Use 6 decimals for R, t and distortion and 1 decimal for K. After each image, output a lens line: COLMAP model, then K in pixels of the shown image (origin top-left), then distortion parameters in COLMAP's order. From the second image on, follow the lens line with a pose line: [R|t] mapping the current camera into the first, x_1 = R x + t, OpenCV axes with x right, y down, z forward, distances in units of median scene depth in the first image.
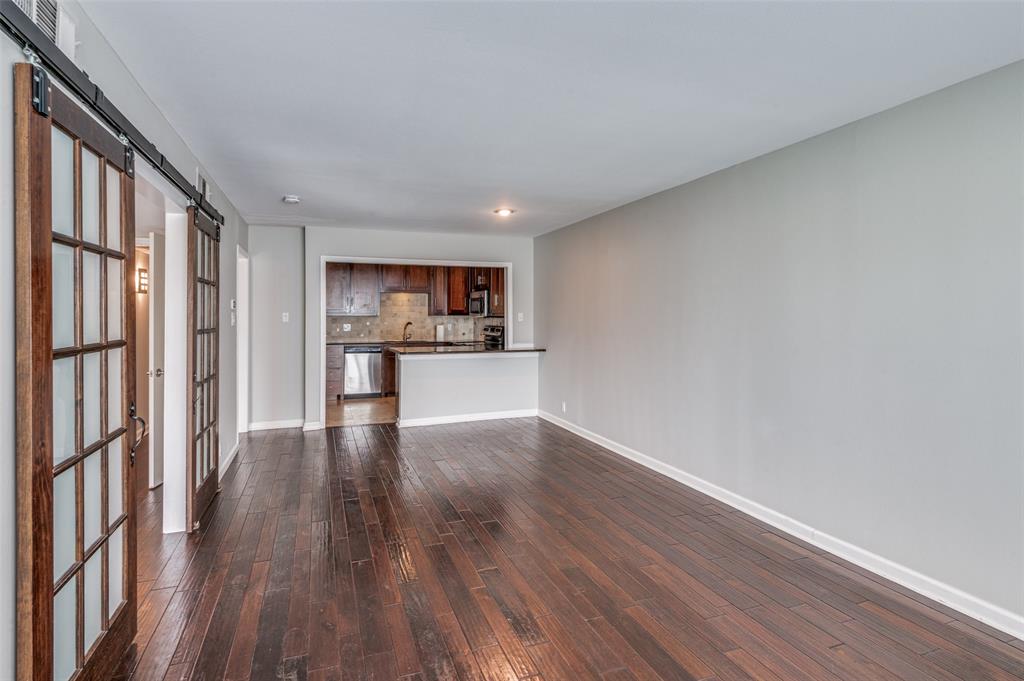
lens RADIAL K [[455.5, 0, 489.0], [0, 455.5, 312.5], [0, 0, 1]] dist [0.010775, -0.002100]
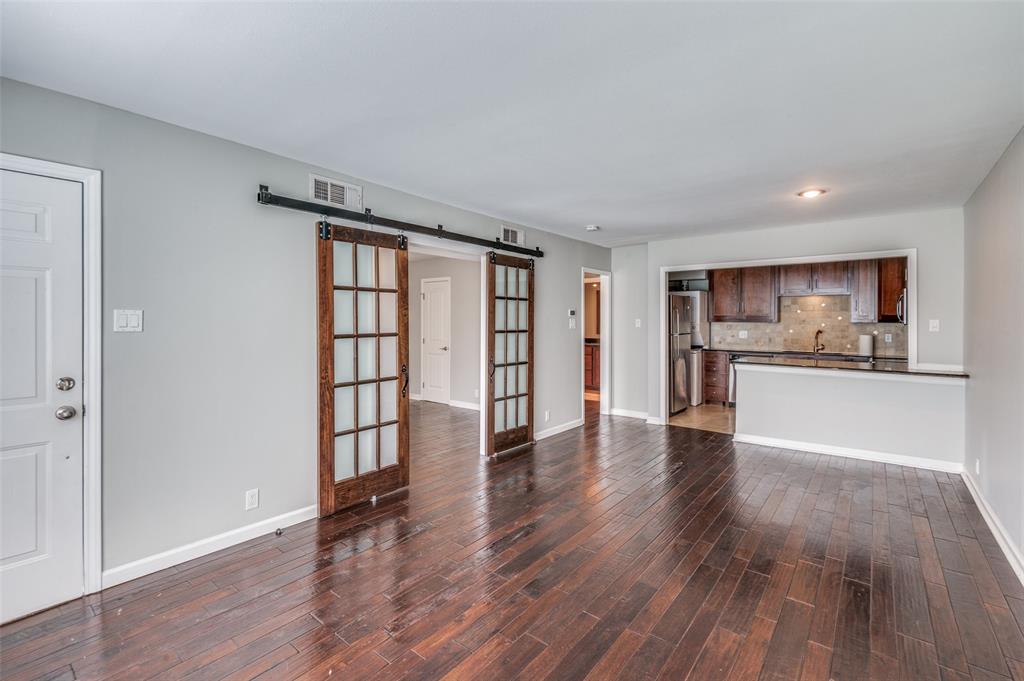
lens RADIAL K [[455.5, 0, 520.8], [0, 455.5, 321.6], [0, 0, 1]] dist [0.010775, -0.002100]
pose [[0.563148, 0.004841, -0.826342, 0.320301], [-0.000027, 0.999983, 0.005839, 0.000139], [0.826356, -0.003266, 0.563139, 0.094019]]
